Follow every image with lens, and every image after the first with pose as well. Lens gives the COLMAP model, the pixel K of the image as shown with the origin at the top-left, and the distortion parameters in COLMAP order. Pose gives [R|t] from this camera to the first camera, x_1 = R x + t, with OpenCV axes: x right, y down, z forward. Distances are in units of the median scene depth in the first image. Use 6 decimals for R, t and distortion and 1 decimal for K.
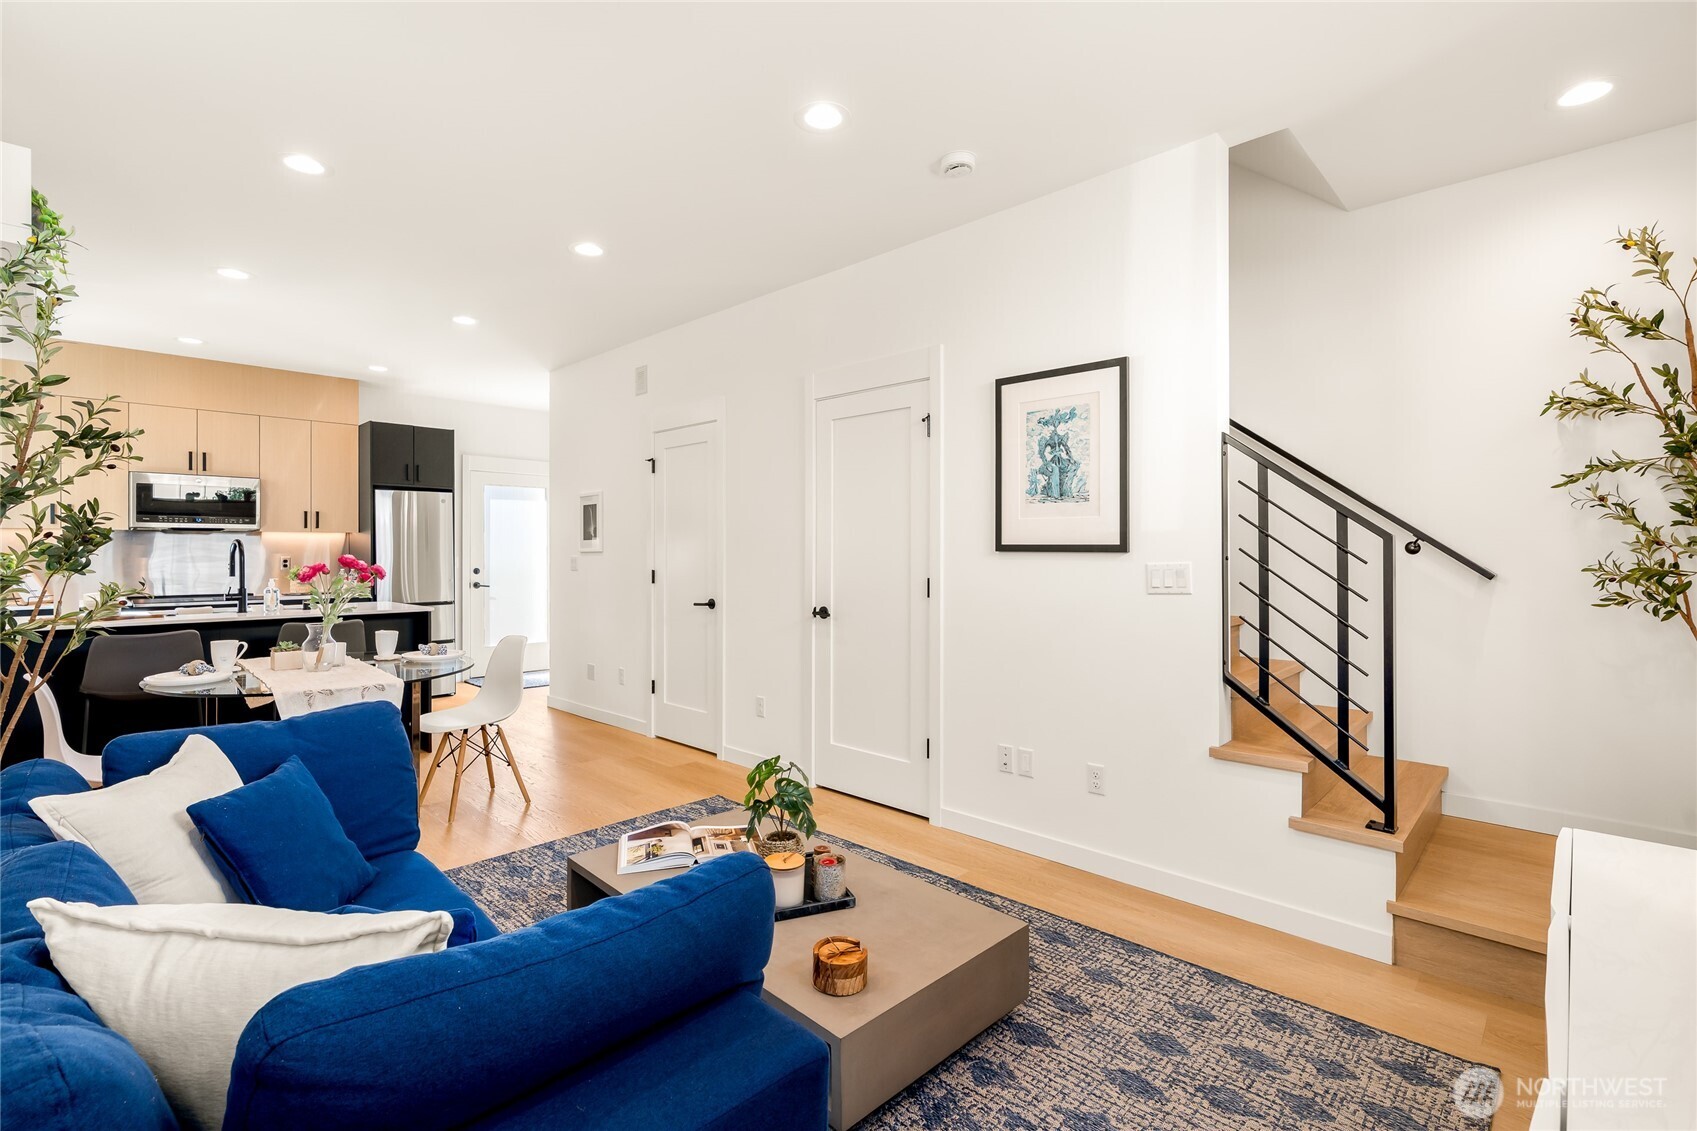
lens RADIAL K [[775.6, 0, 841.8], [0, 775.6, 549.3], [0, 0, 1]] dist [-0.012692, 0.004995]
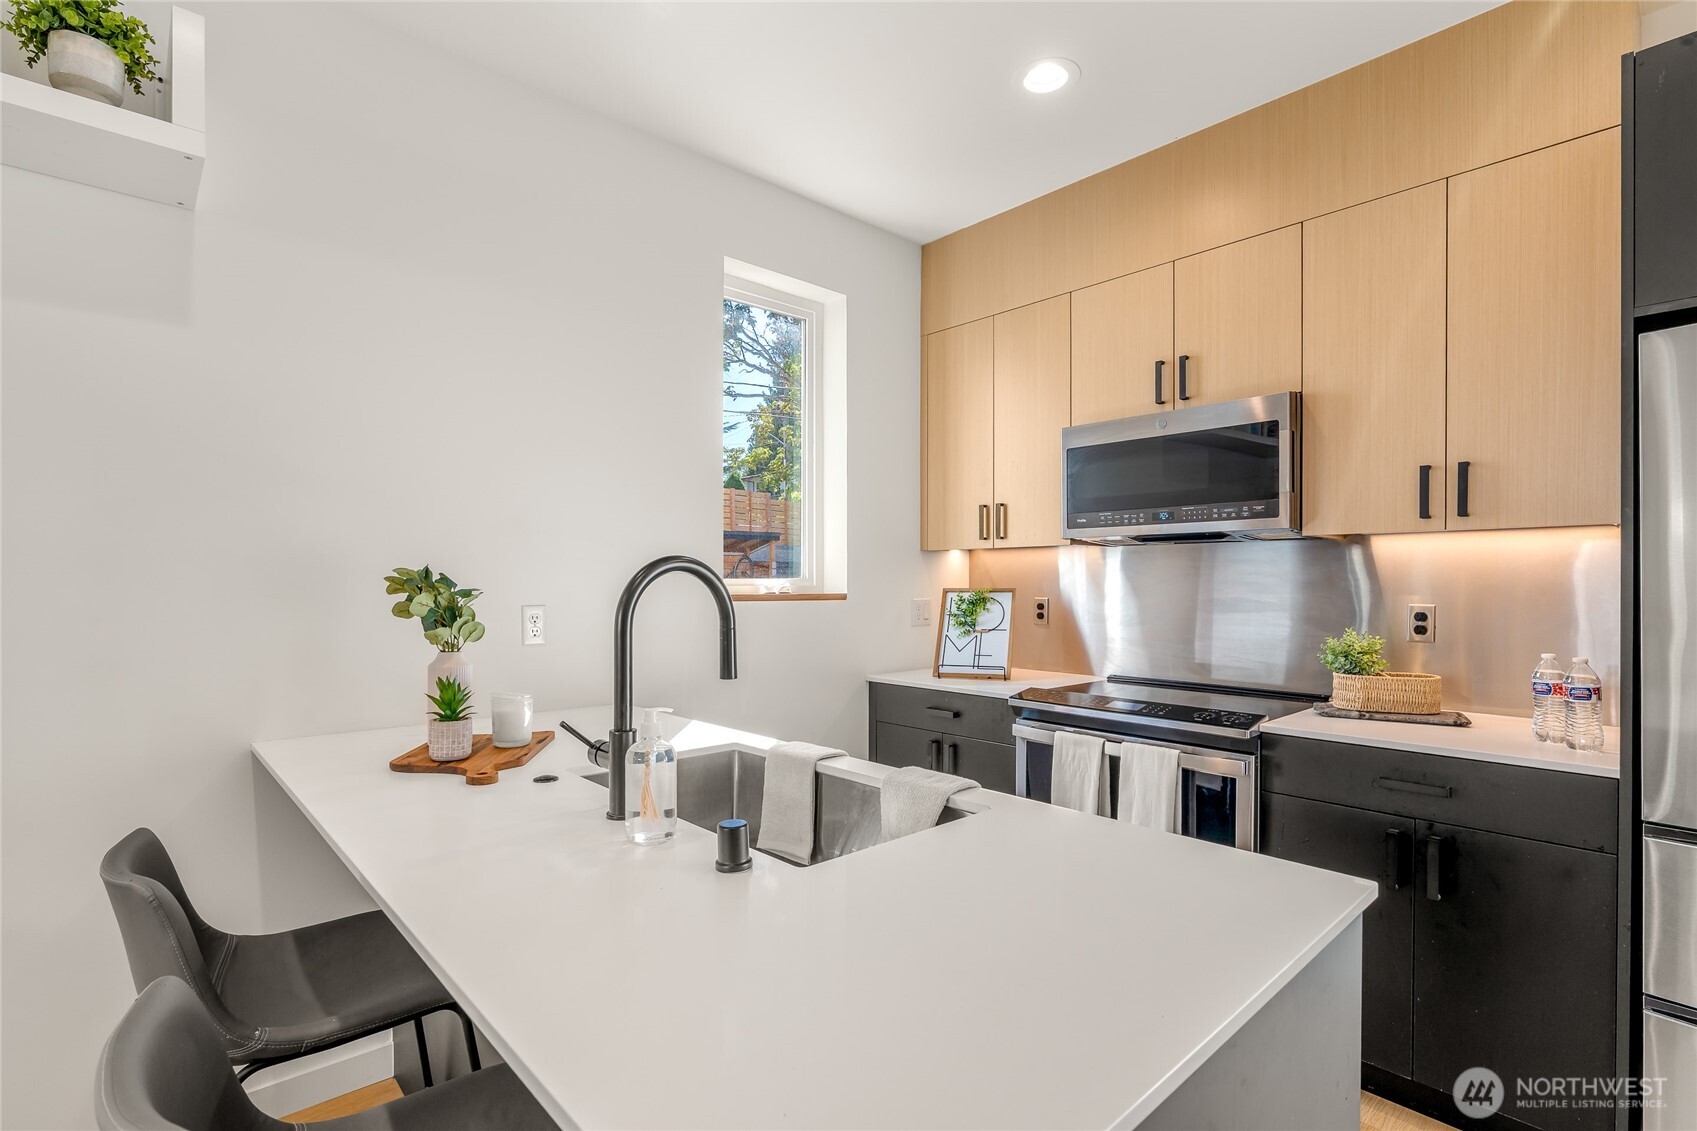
lens RADIAL K [[775.6, 0, 862.4], [0, 775.6, 592.0], [0, 0, 1]] dist [-0.012692, 0.004995]
pose [[-0.047145, 0.015310, -0.998771, -0.722277], [0.003300, 0.999879, 0.015172, -0.004733], [0.998883, -0.002581, -0.047190, 1.563996]]
